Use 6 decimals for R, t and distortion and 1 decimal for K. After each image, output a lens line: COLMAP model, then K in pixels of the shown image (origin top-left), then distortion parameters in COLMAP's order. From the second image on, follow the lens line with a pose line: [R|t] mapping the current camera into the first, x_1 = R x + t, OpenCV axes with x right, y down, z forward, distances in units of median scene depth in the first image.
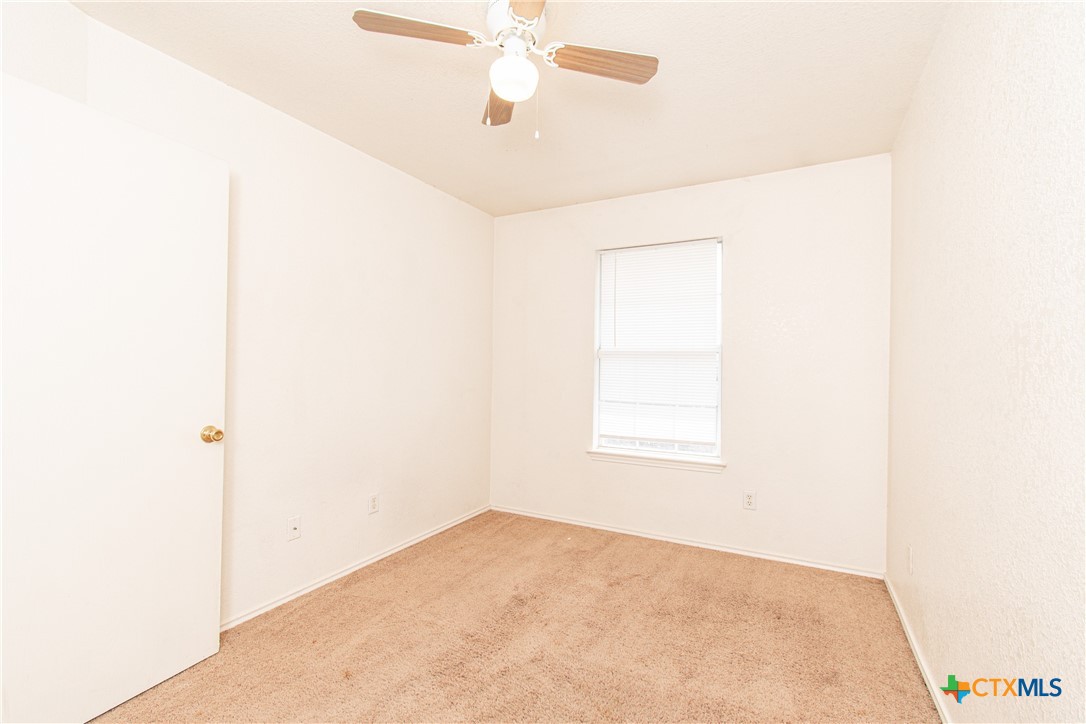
lens RADIAL K [[481.9, 0, 547.7], [0, 481.9, 364.8], [0, 0, 1]] dist [-0.002608, -0.001351]
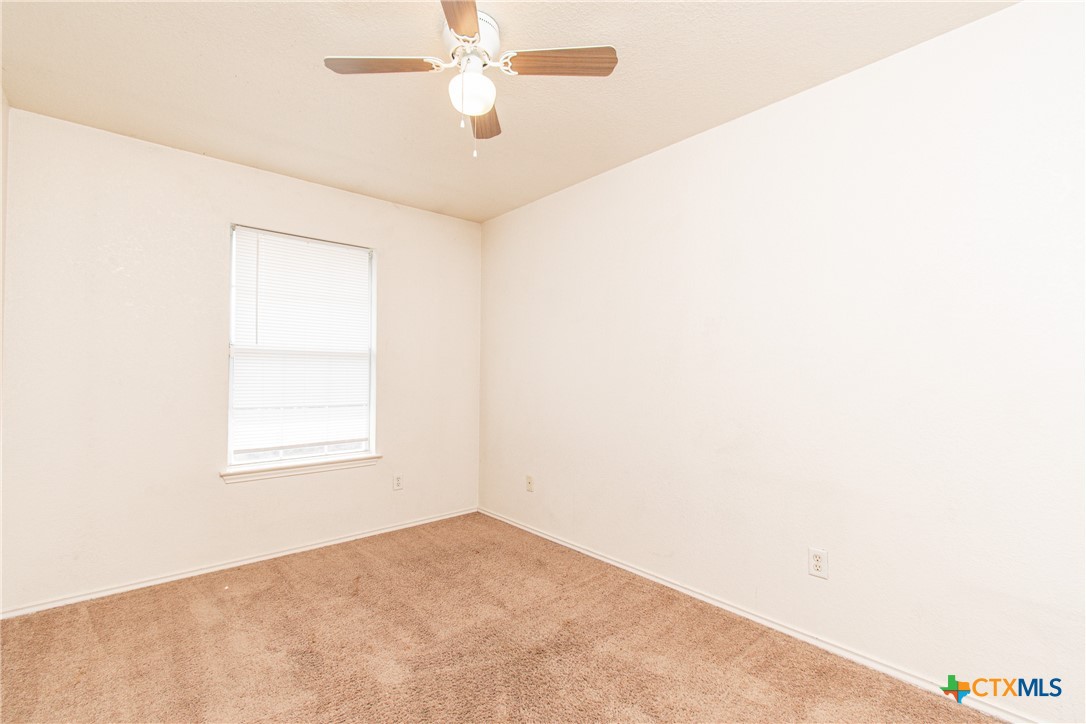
lens RADIAL K [[481.9, 0, 552.2], [0, 481.9, 357.9], [0, 0, 1]] dist [-0.002608, -0.001351]
pose [[0.323521, 0.016537, 0.946076, -0.522733], [-0.011658, 0.999841, -0.013490, -0.007628], [-0.946149, -0.006665, 0.323663, 0.246825]]
